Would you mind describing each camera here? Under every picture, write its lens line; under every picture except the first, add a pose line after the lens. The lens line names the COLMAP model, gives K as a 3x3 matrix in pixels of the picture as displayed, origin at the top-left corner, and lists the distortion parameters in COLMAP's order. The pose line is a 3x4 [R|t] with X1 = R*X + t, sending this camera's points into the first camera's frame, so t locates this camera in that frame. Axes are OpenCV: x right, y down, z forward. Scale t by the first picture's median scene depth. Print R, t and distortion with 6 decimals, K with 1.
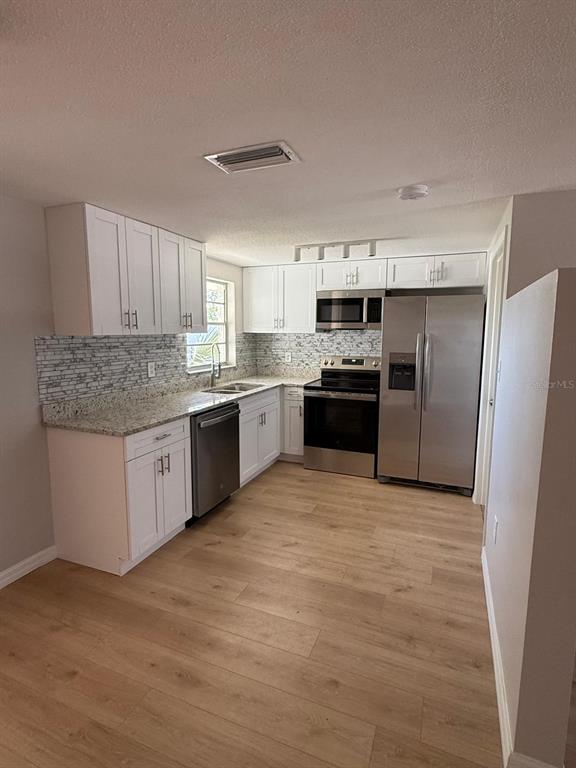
lens RADIAL K [[398.3, 0, 288.0], [0, 398.3, 384.0], [0, 0, 1]] dist [-0.000499, -0.000177]
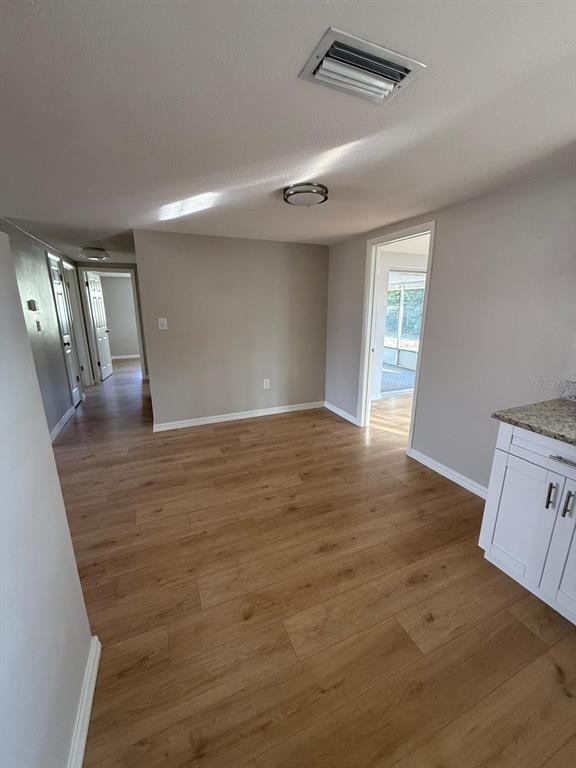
lens RADIAL K [[301.0, 0, 288.0], [0, 301.0, 384.0], [0, 0, 1]] dist [-0.000135, 0.000051]
pose [[-0.703437, 0.166466, -0.690989, 0.455136], [-0.094424, 0.941682, 0.322986, -0.144200], [0.704457, 0.292446, -0.646696, 1.268421]]
